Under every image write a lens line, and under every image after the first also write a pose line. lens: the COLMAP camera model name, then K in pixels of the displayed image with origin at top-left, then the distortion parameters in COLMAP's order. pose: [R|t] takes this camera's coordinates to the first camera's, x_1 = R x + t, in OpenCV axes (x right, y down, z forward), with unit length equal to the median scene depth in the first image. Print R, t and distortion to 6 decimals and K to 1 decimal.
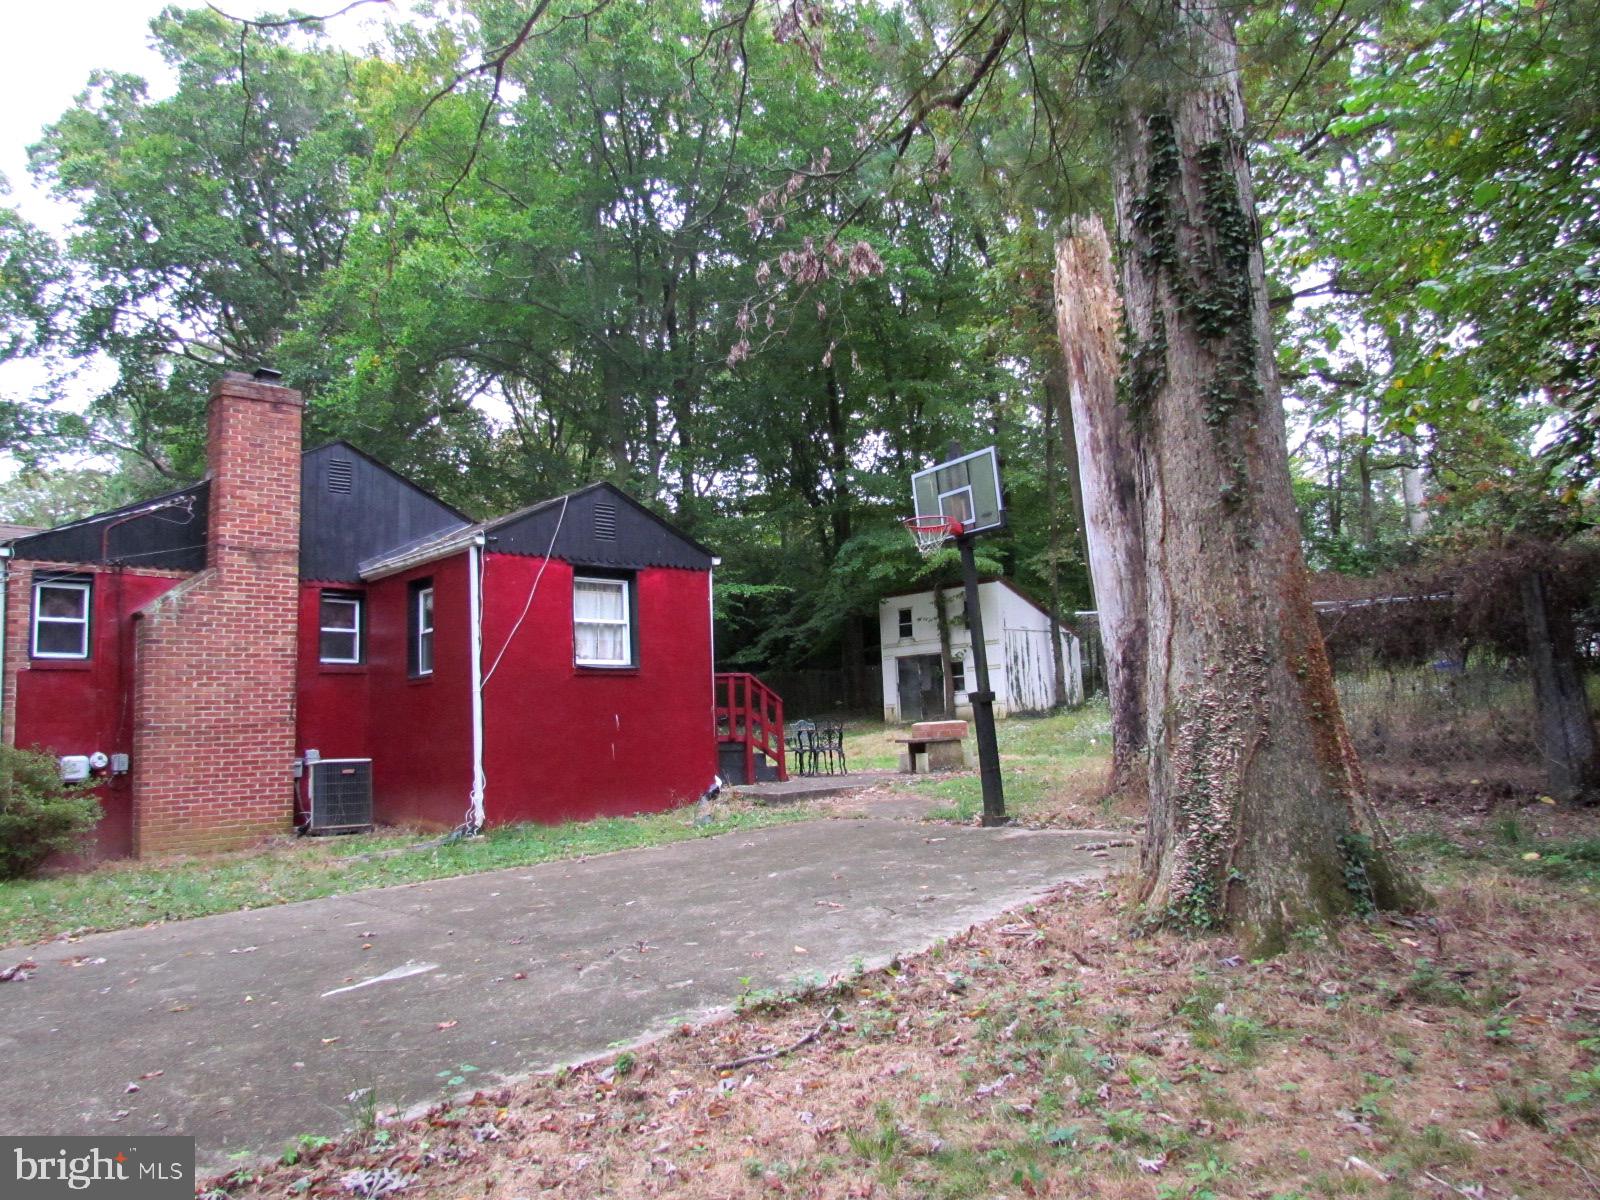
lens RADIAL K [[1163.5, 0, 800.2], [0, 1163.5, 595.4], [0, 0, 1]] dist [-0.010624, 0.005412]
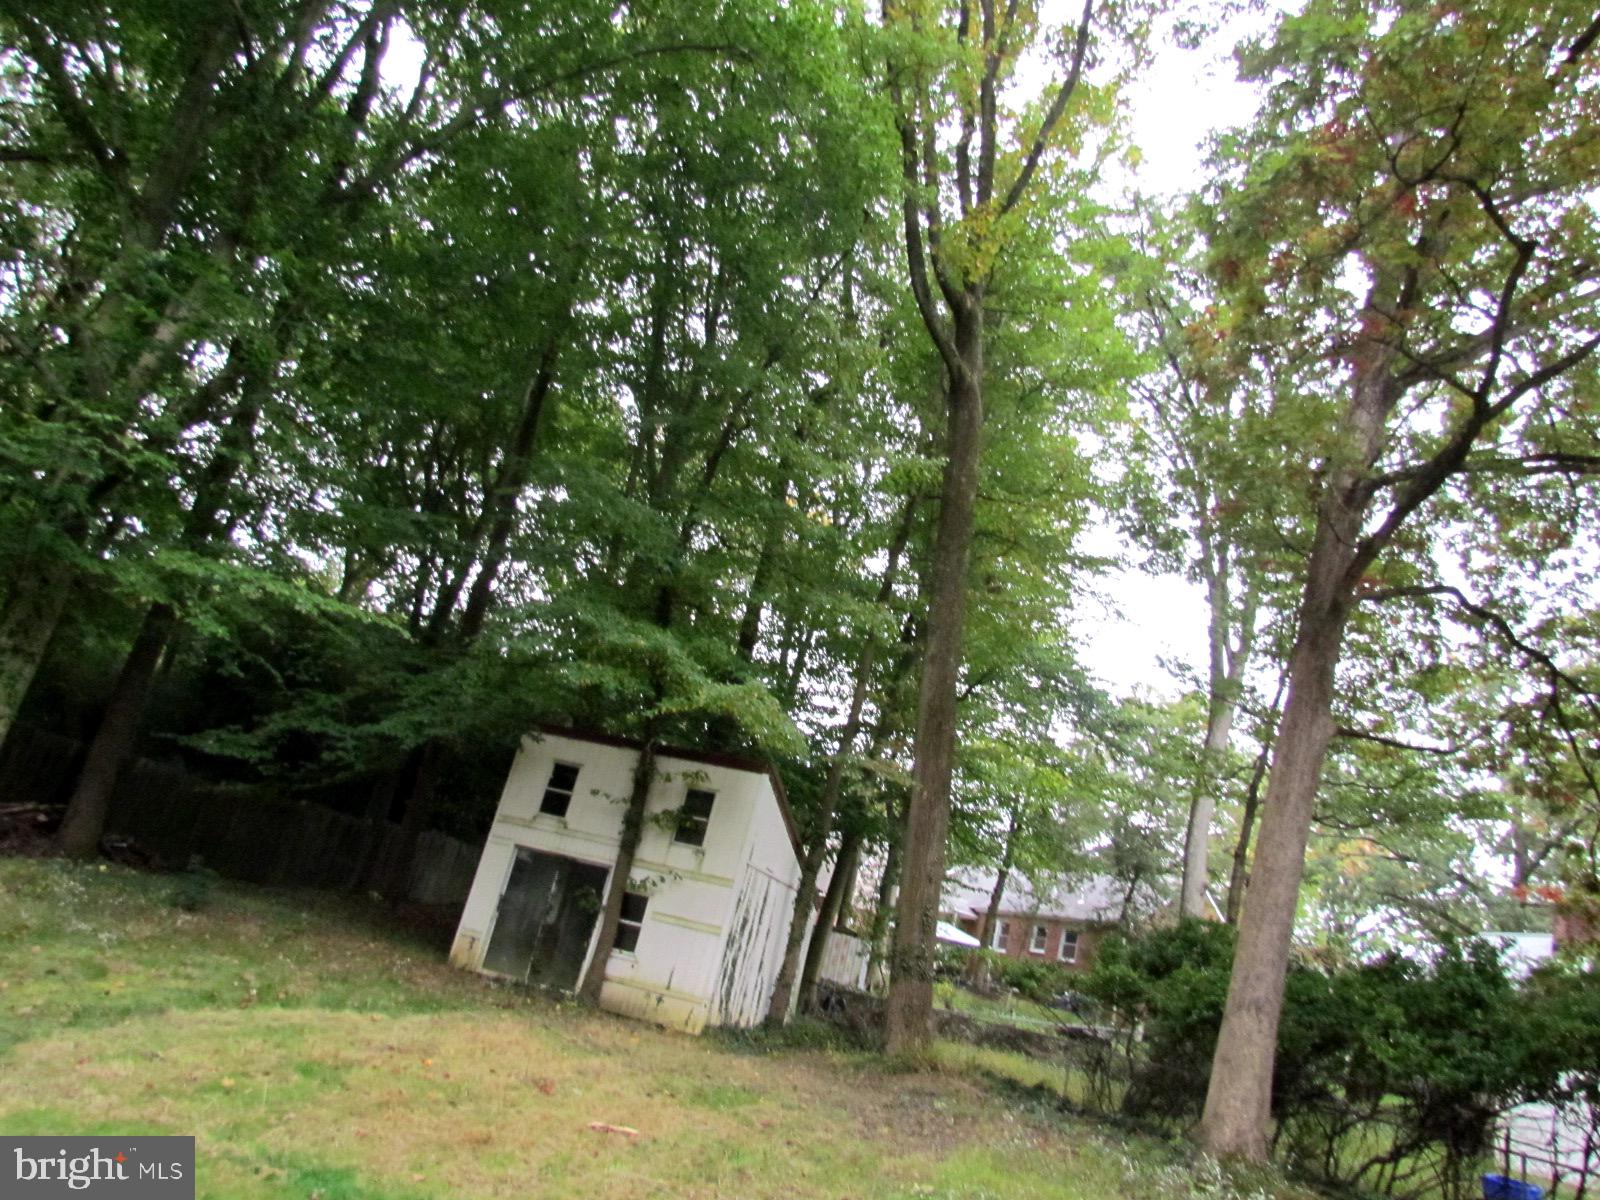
lens RADIAL K [[1163.5, 0, 805.5], [0, 1163.5, 605.4], [0, 0, 1]] dist [-0.010624, 0.005412]
pose [[0.849545, 0.391543, 0.353508, -0.035654], [-0.328764, 0.917059, -0.225647, 0.030589], [-0.412539, 0.075476, 0.907808, 0.478354]]
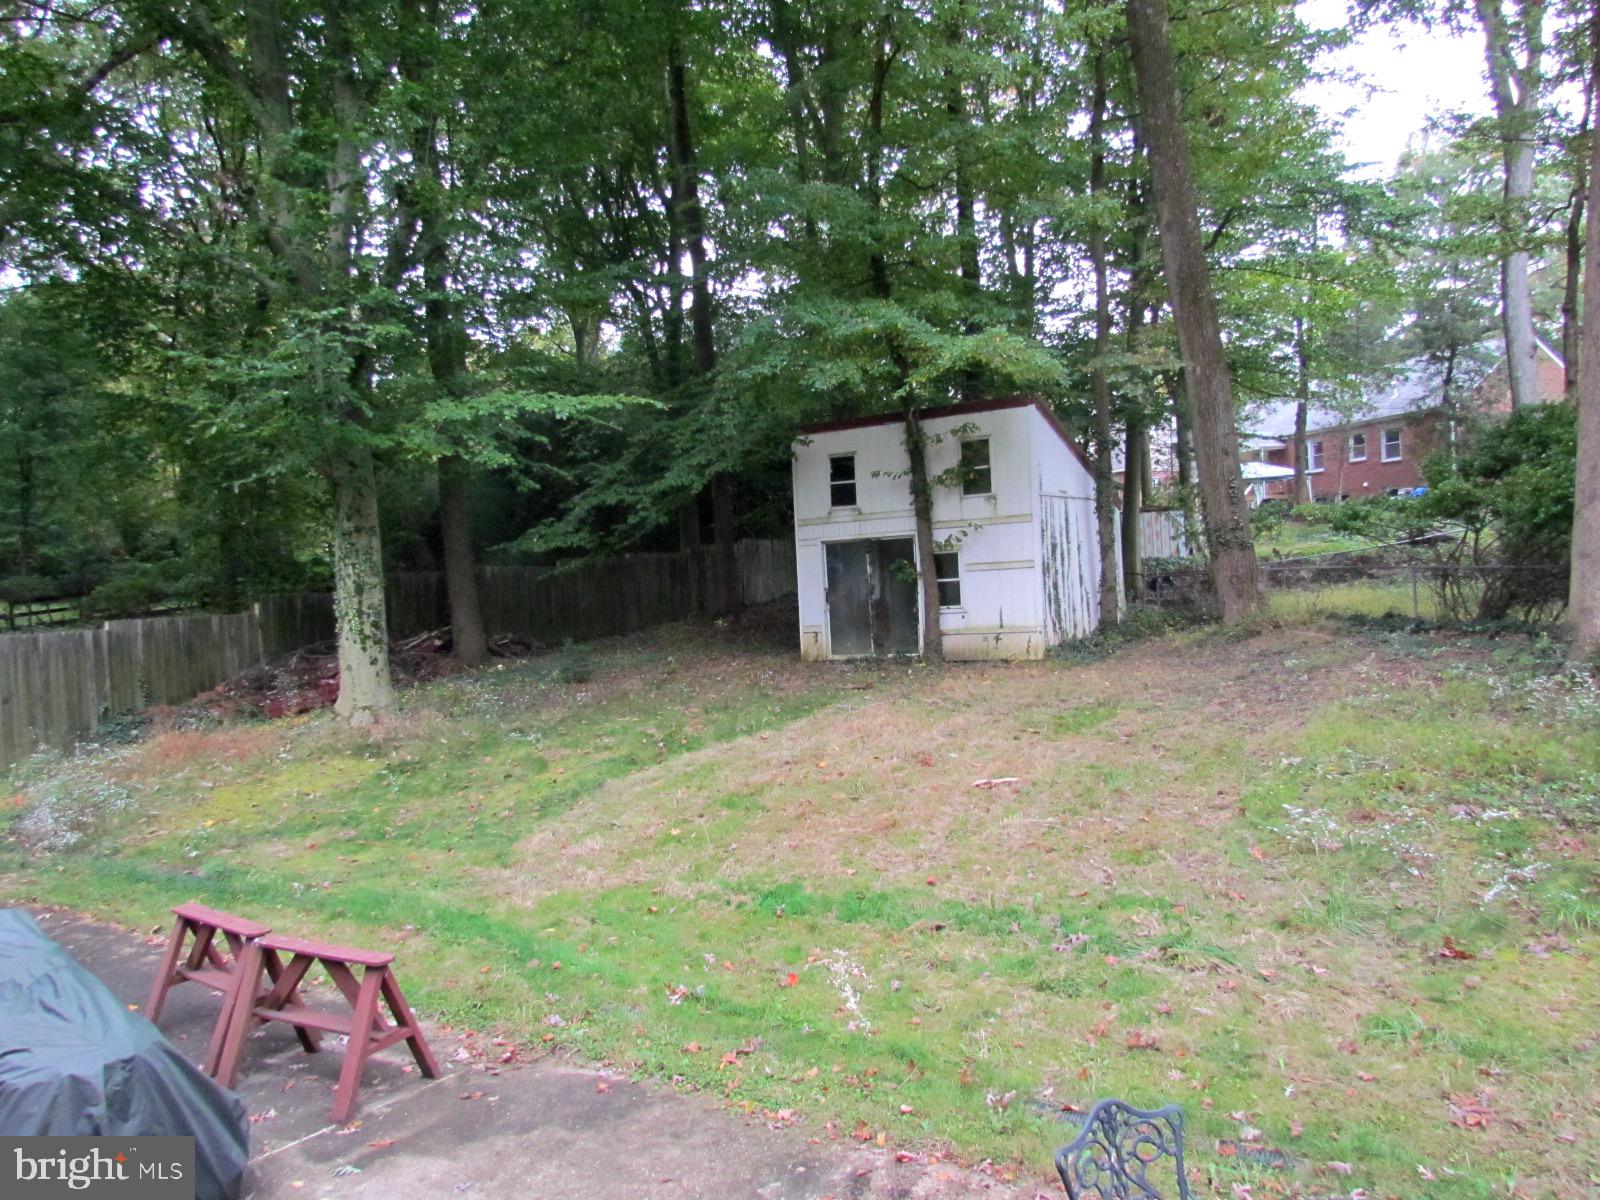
lens RADIAL K [[1163.5, 0, 811.4], [0, 1163.5, 602.8], [0, 0, 1]] dist [-0.010624, 0.005412]
pose [[0.977960, -0.005405, 0.208720, -0.040952], [-0.021928, 0.991477, 0.128423, 0.011039], [-0.207635, -0.130170, 0.969507, 0.472043]]
